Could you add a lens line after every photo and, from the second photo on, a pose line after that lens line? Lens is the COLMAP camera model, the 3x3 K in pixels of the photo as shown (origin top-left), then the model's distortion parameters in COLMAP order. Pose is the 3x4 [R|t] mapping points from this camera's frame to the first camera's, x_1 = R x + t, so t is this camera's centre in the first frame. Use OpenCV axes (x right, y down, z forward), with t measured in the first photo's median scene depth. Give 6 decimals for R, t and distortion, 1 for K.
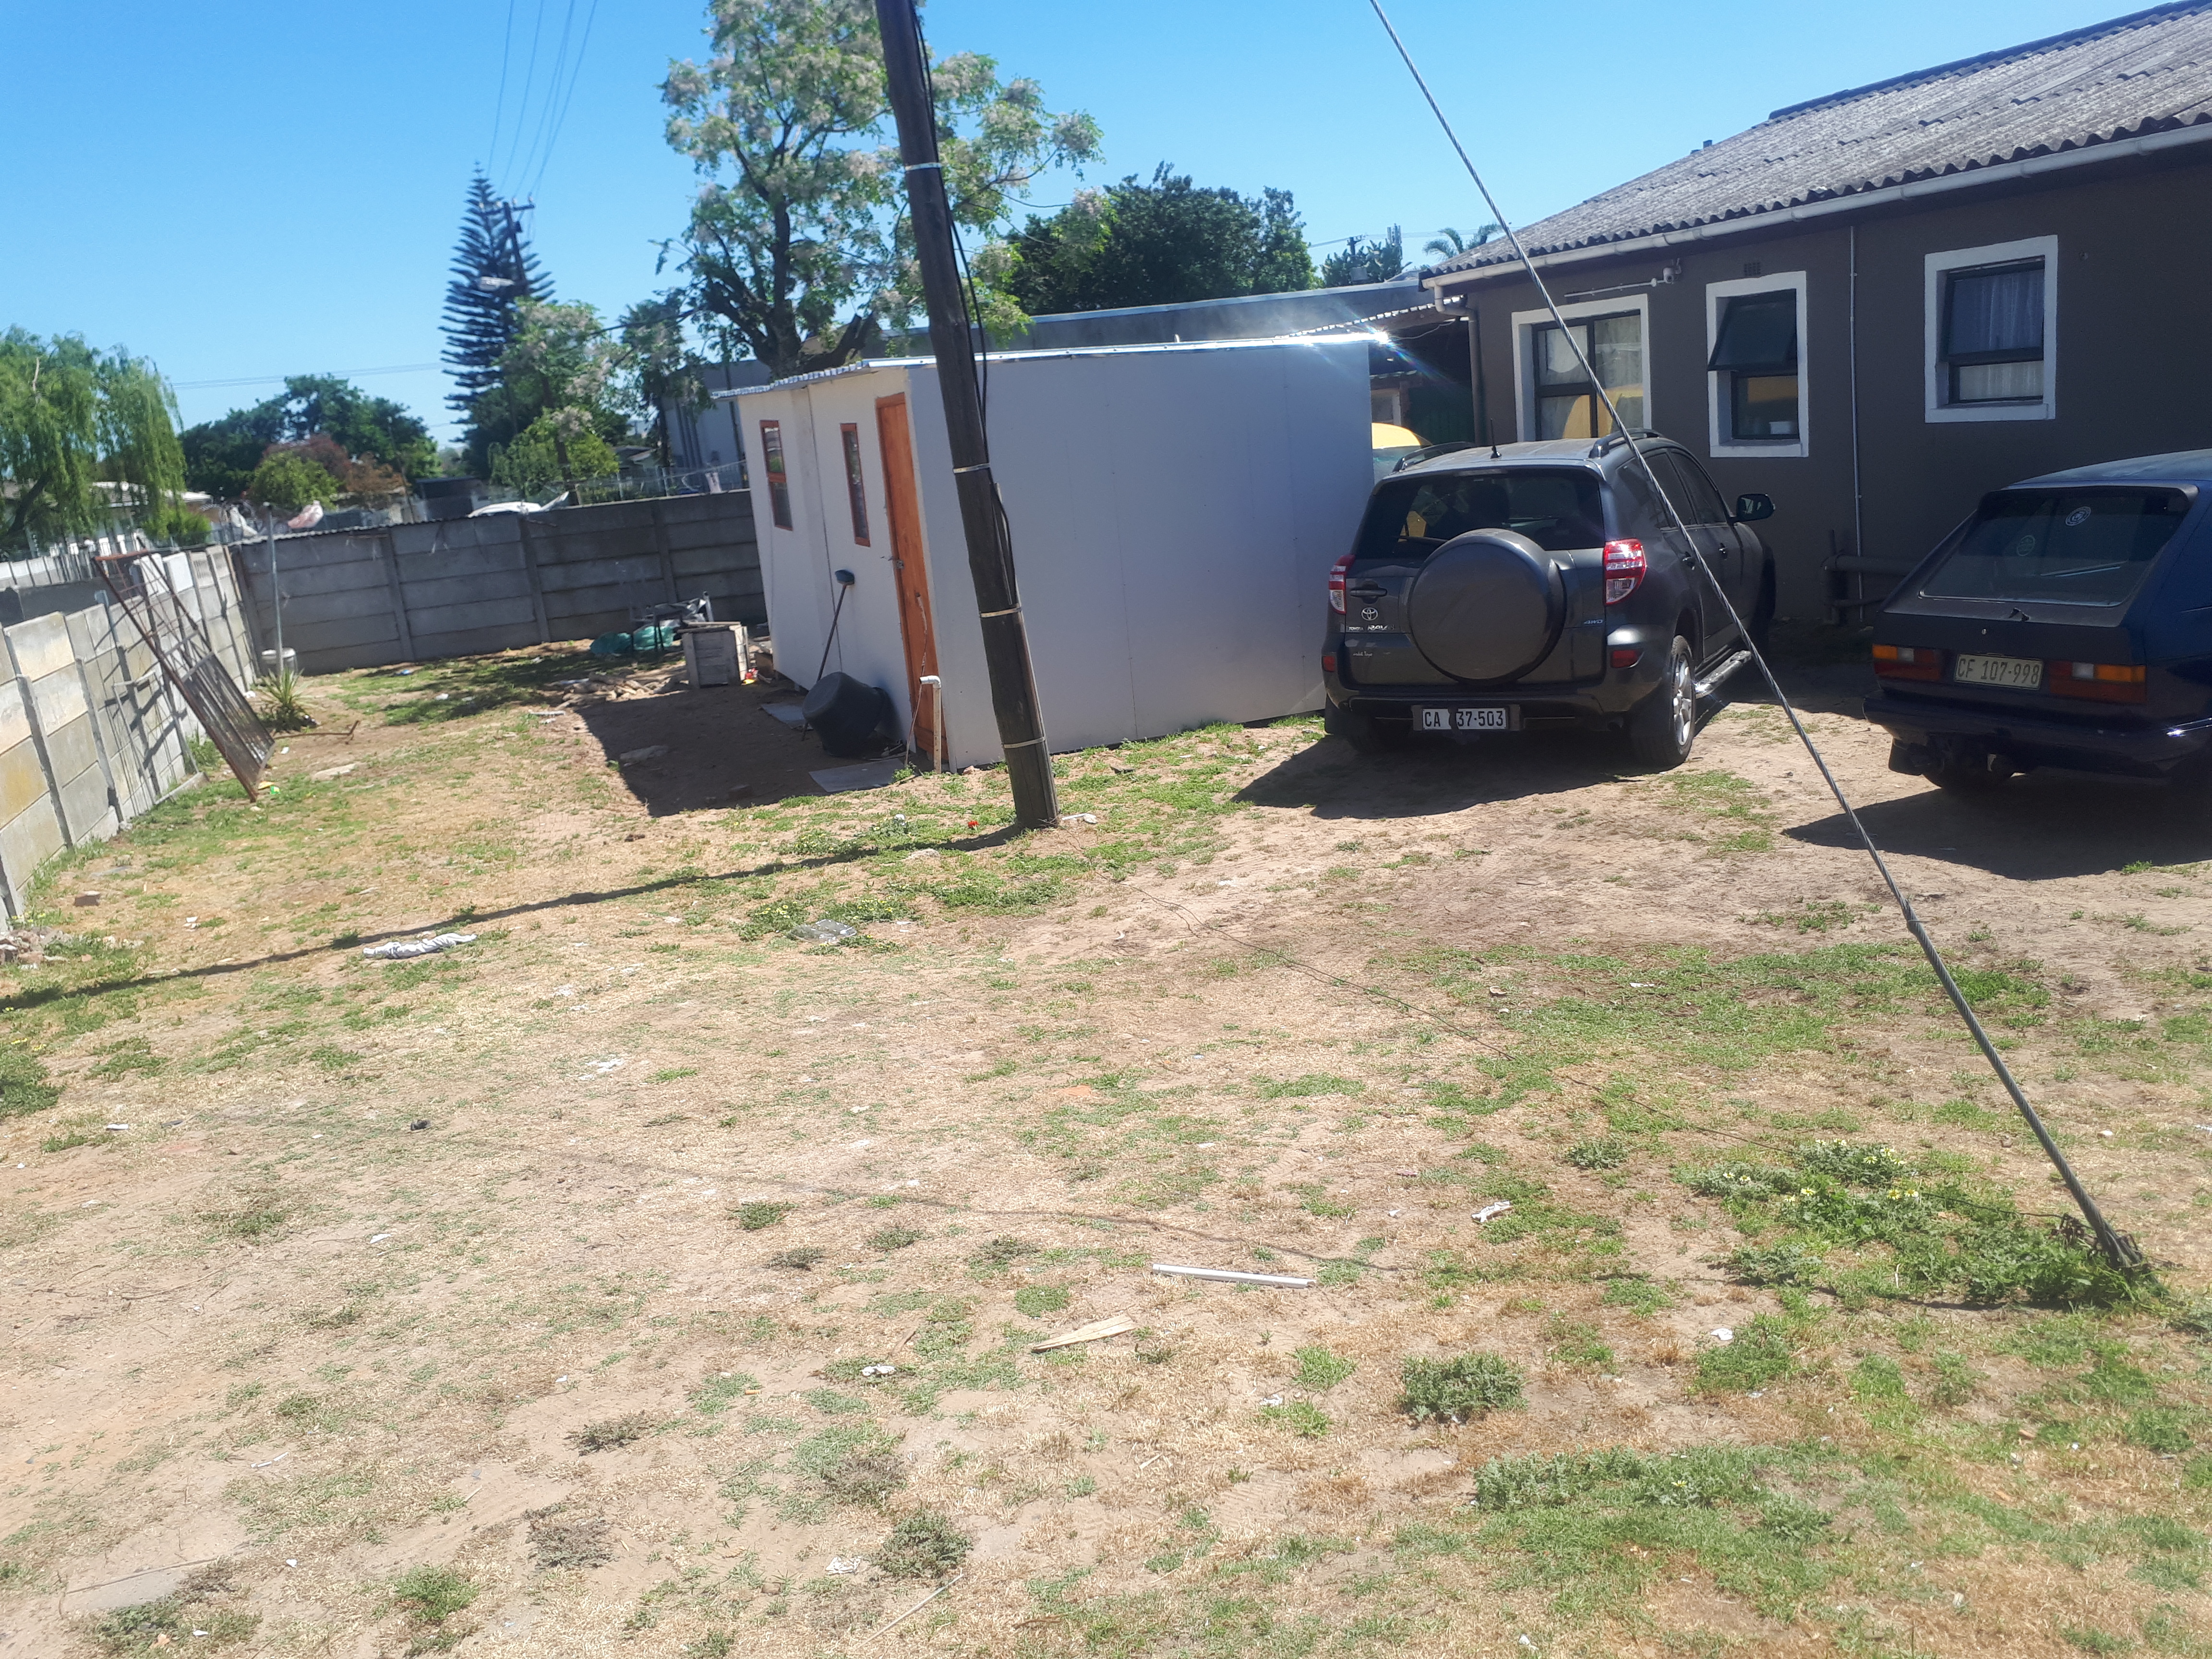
lens RADIAL K [[1907.2, 0, 1102.8], [0, 1907.2, 873.5], [0, 0, 1]] dist [0.023932, 0.008243]
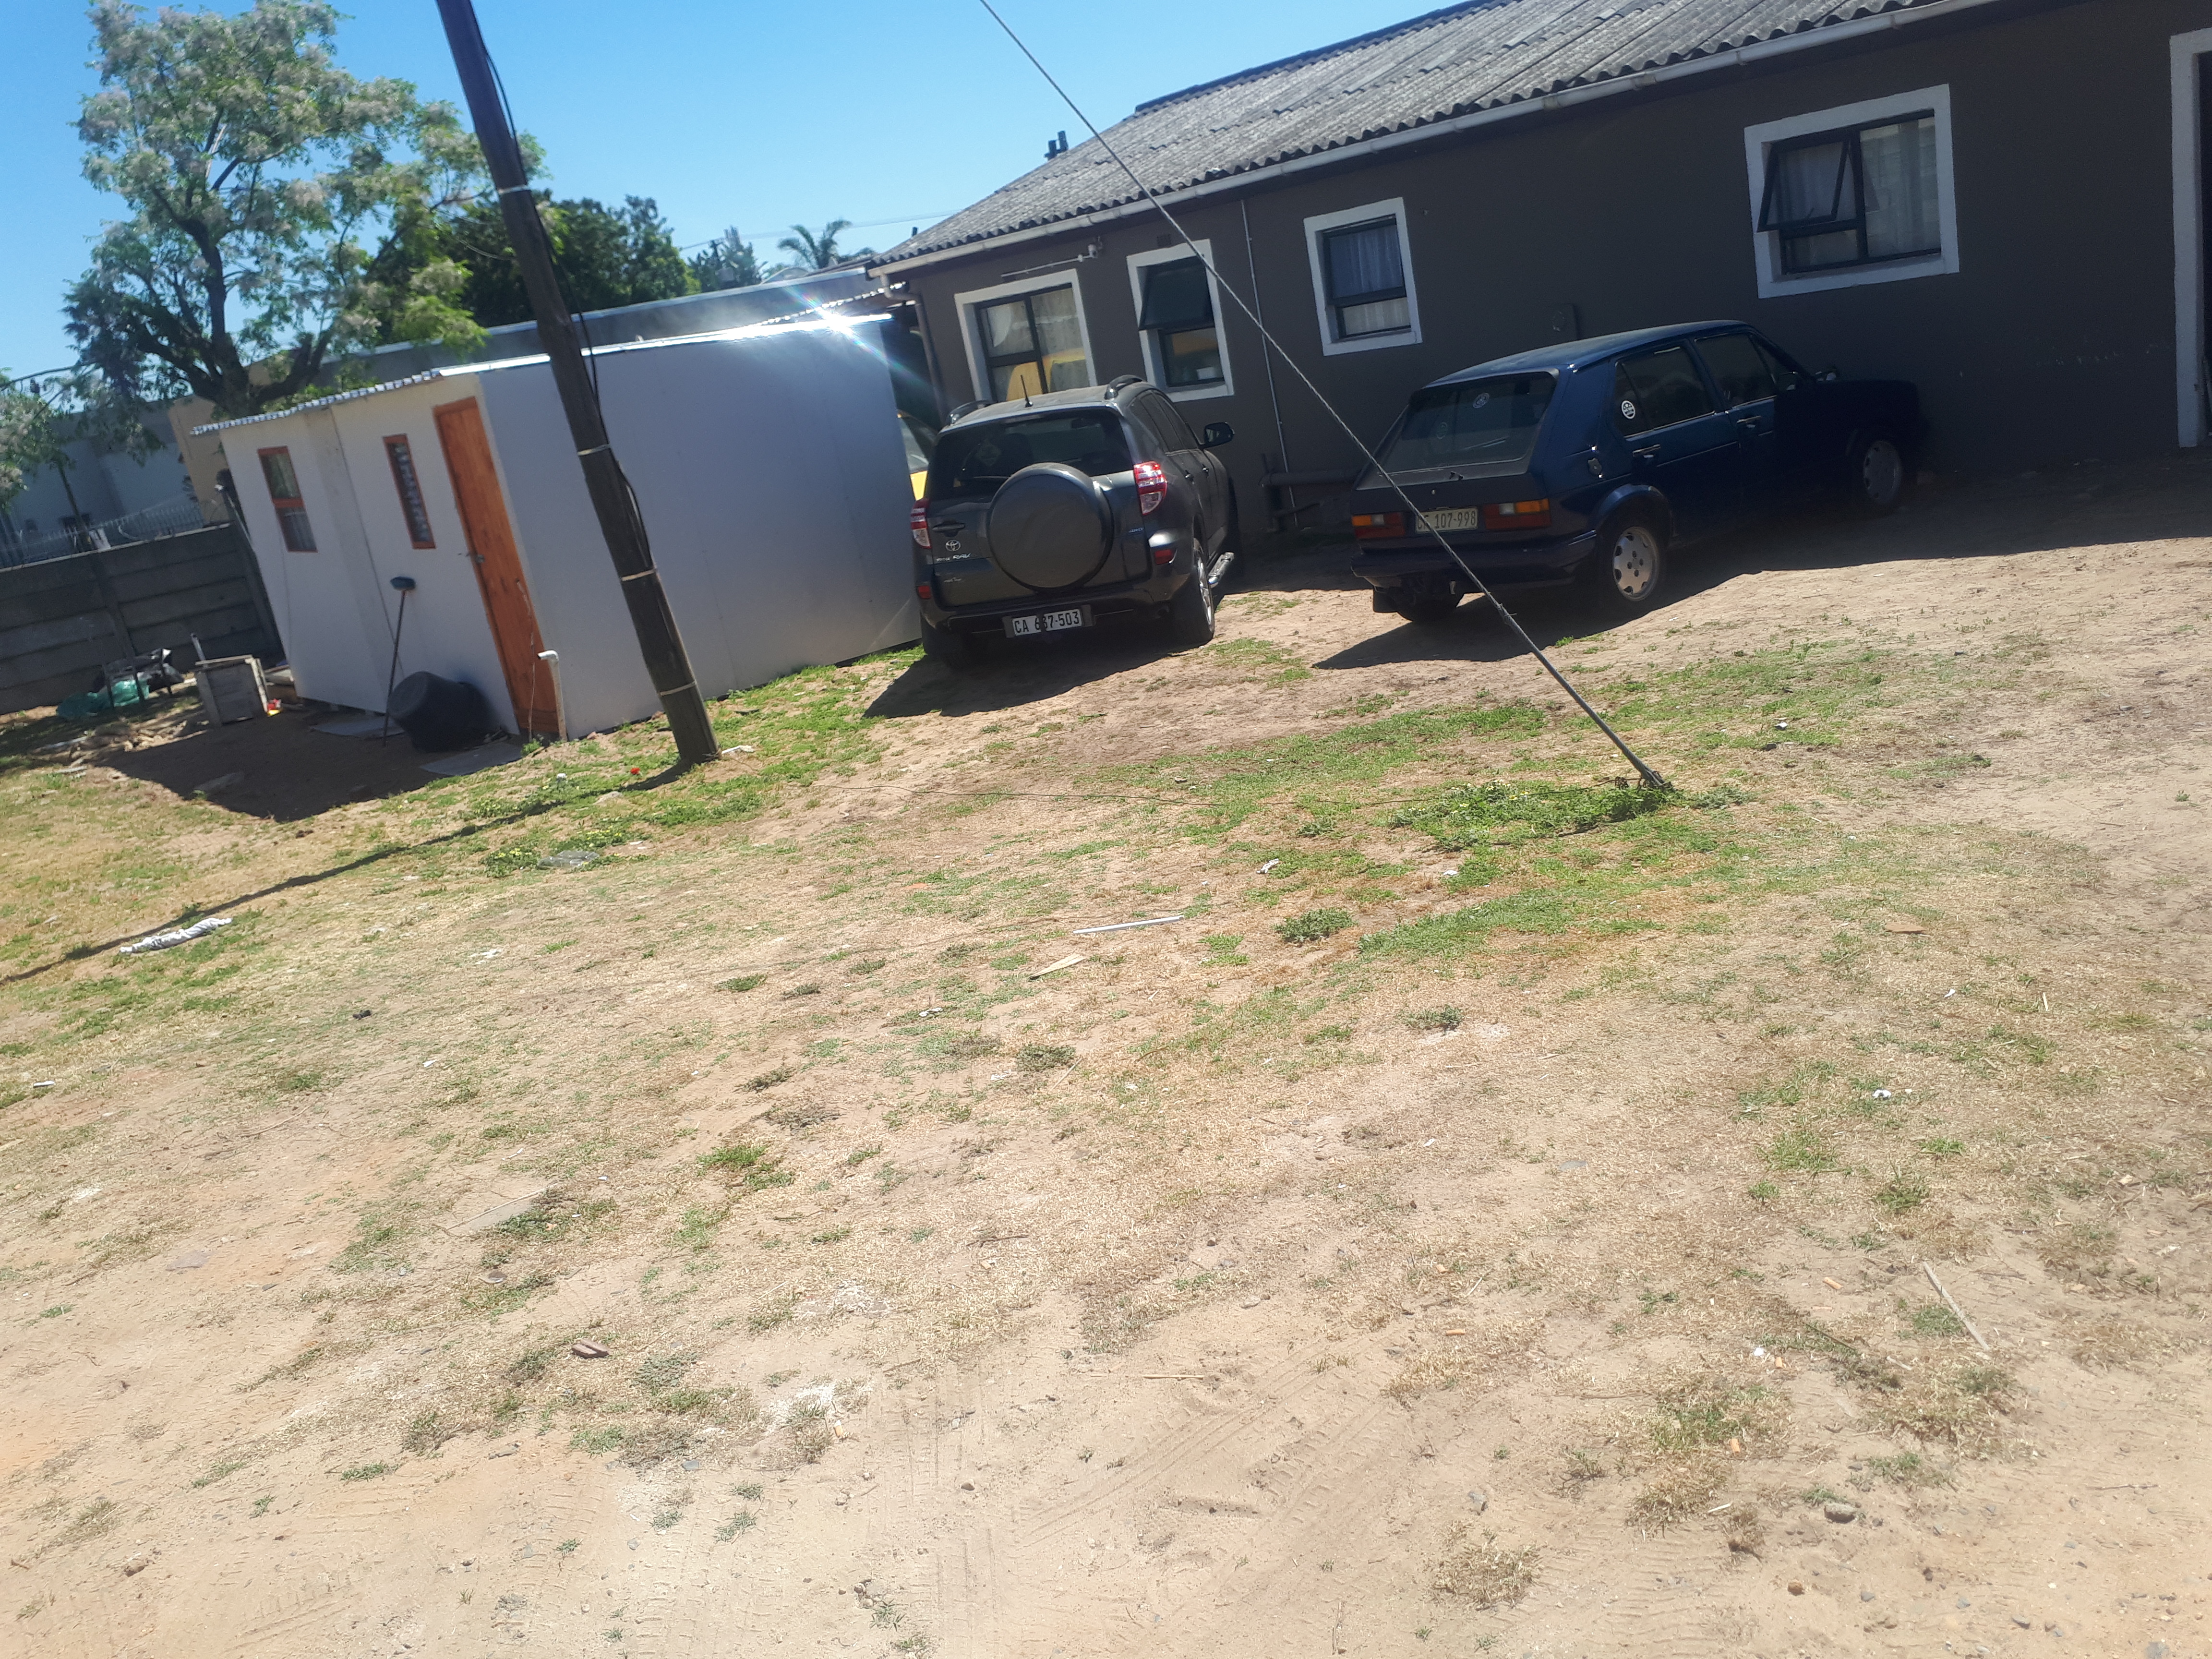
lens RADIAL K [[1933.6, 0, 1102.6], [0, 1933.6, 892.5], [0, 0, 1]] dist [0.124721, -0.251417]
pose [[0.940434, -0.163452, 0.298105, -0.173541], [0.162965, 0.986271, 0.026669, 0.062537], [-0.298372, 0.023500, 0.954160, -0.188778]]
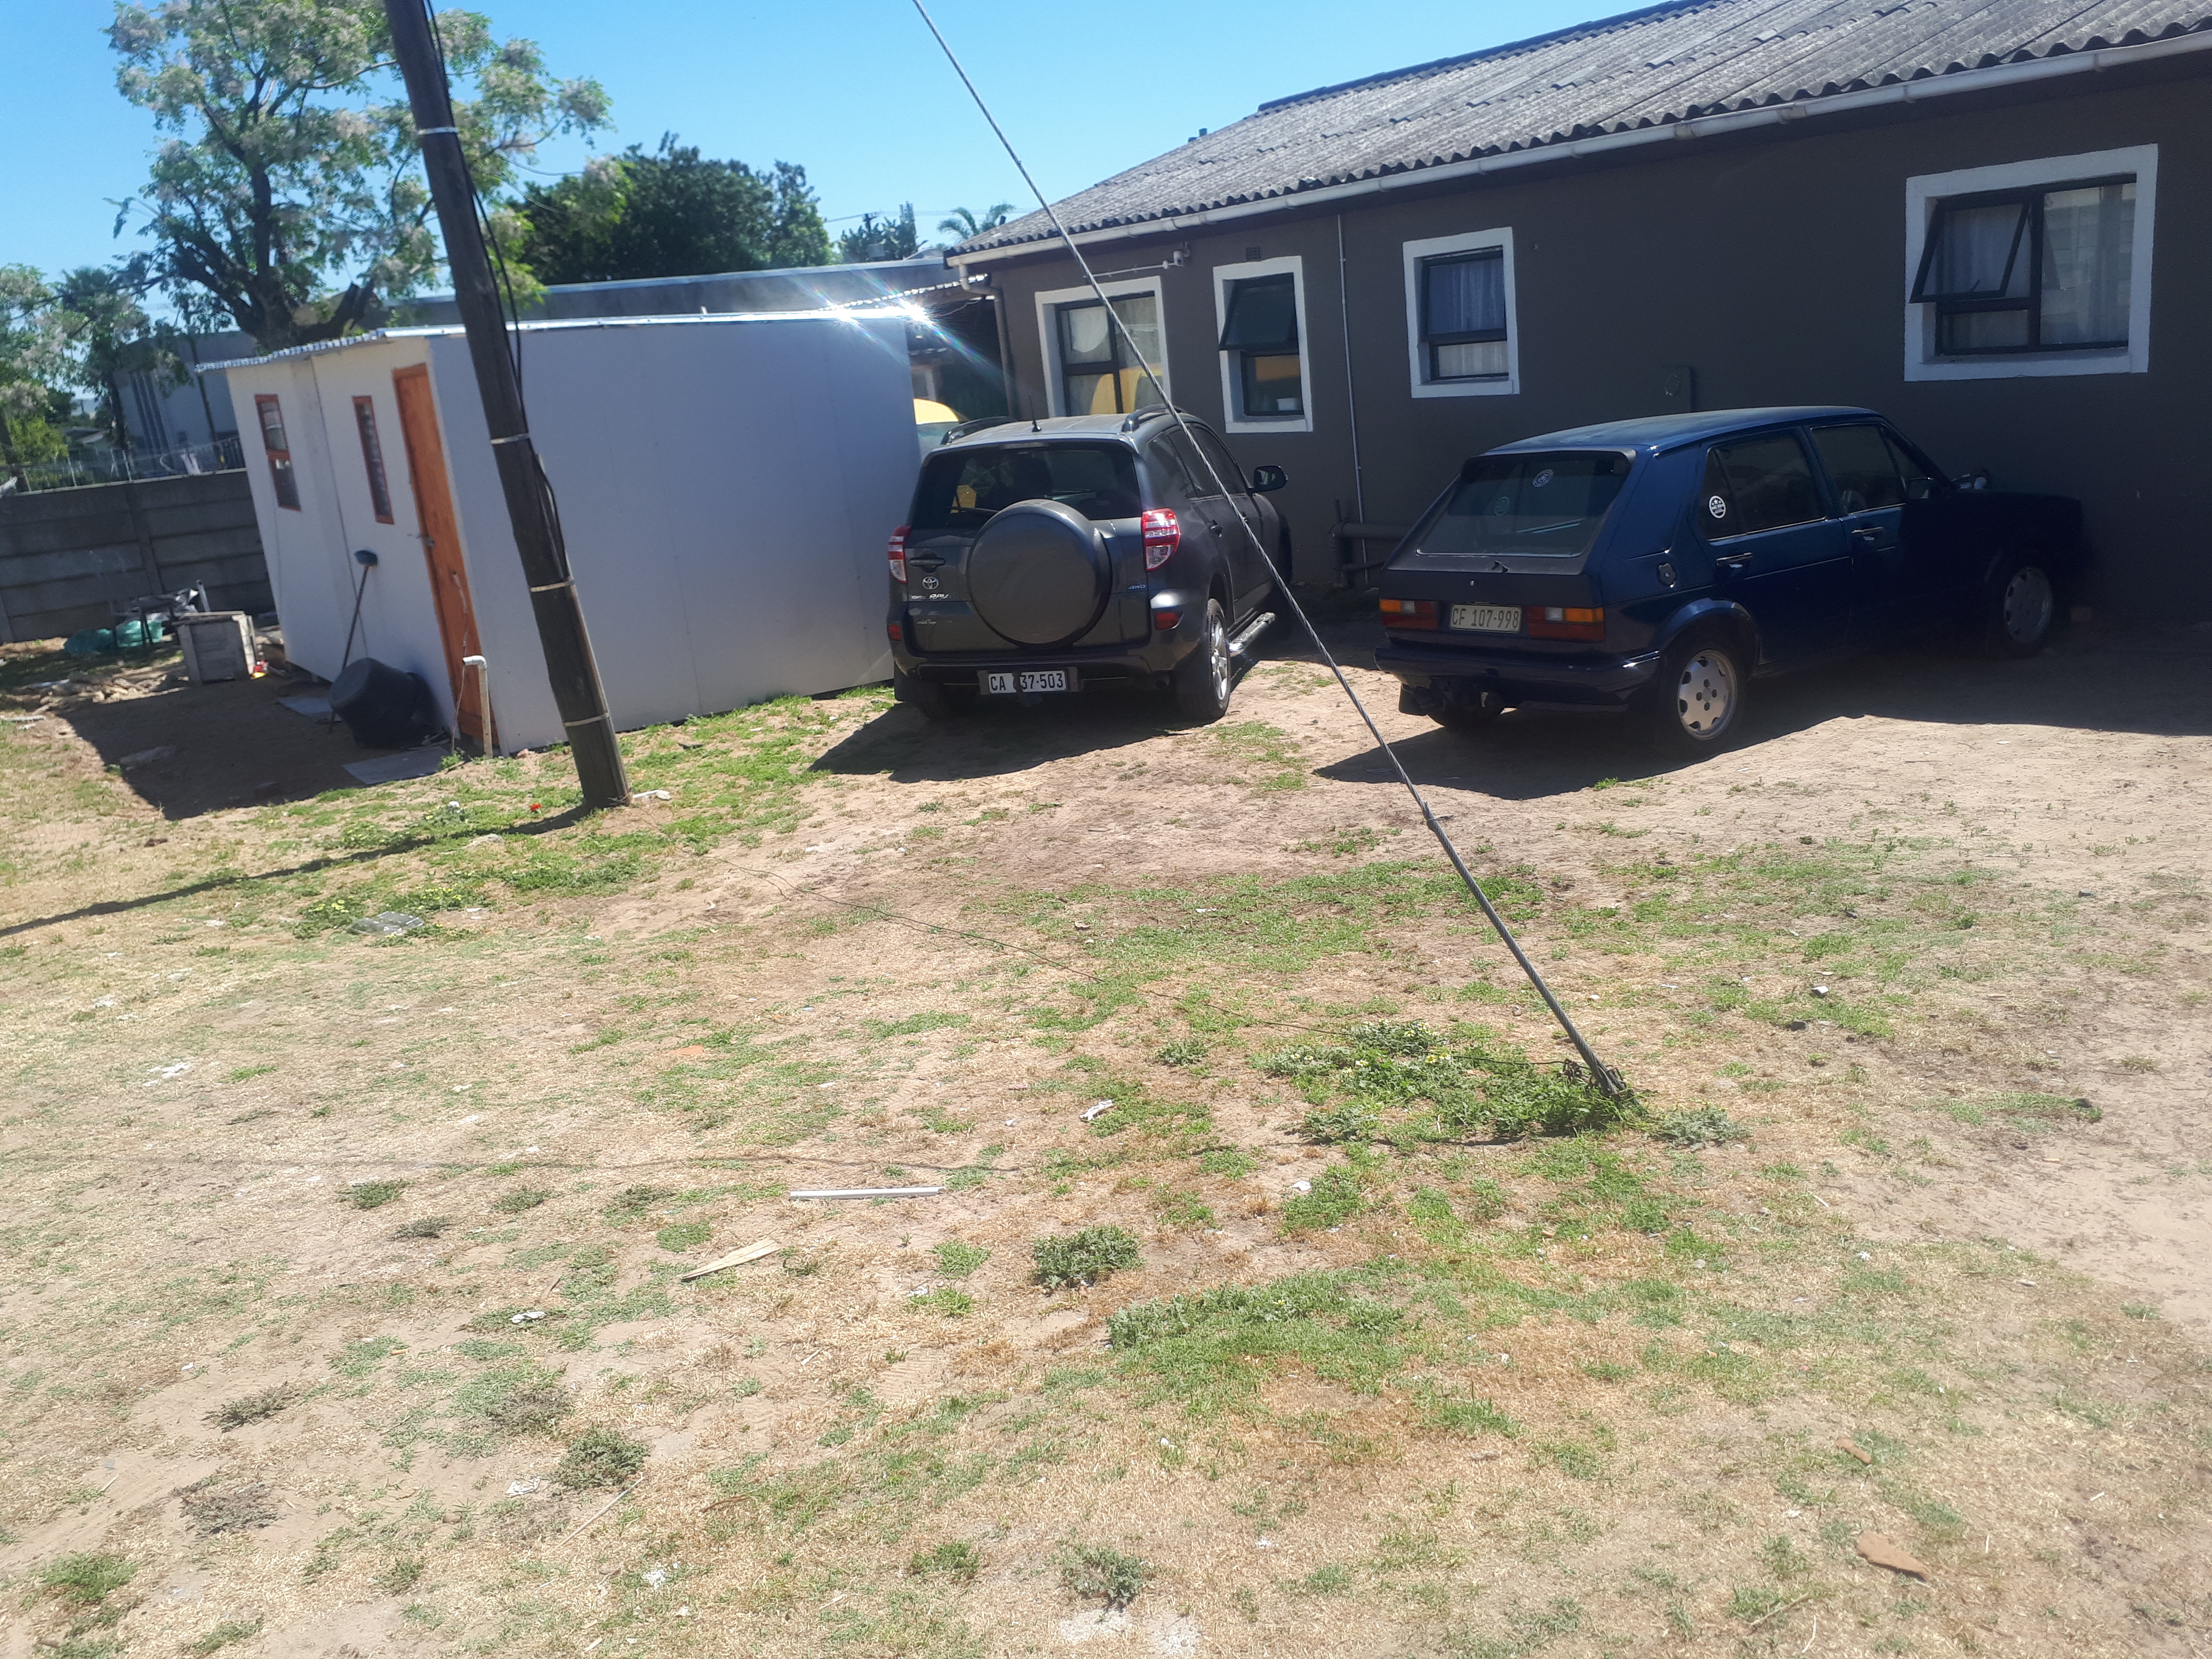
lens RADIAL K [[1891.5, 0, 1130.9], [0, 1891.5, 886.8], [0, 0, 1]] dist [0.116778, -0.201798]
pose [[0.967459, -0.065903, 0.244296, -0.016216], [0.061731, 0.997787, 0.024701, 0.009889], [-0.245384, -0.008816, 0.969386, -0.029867]]
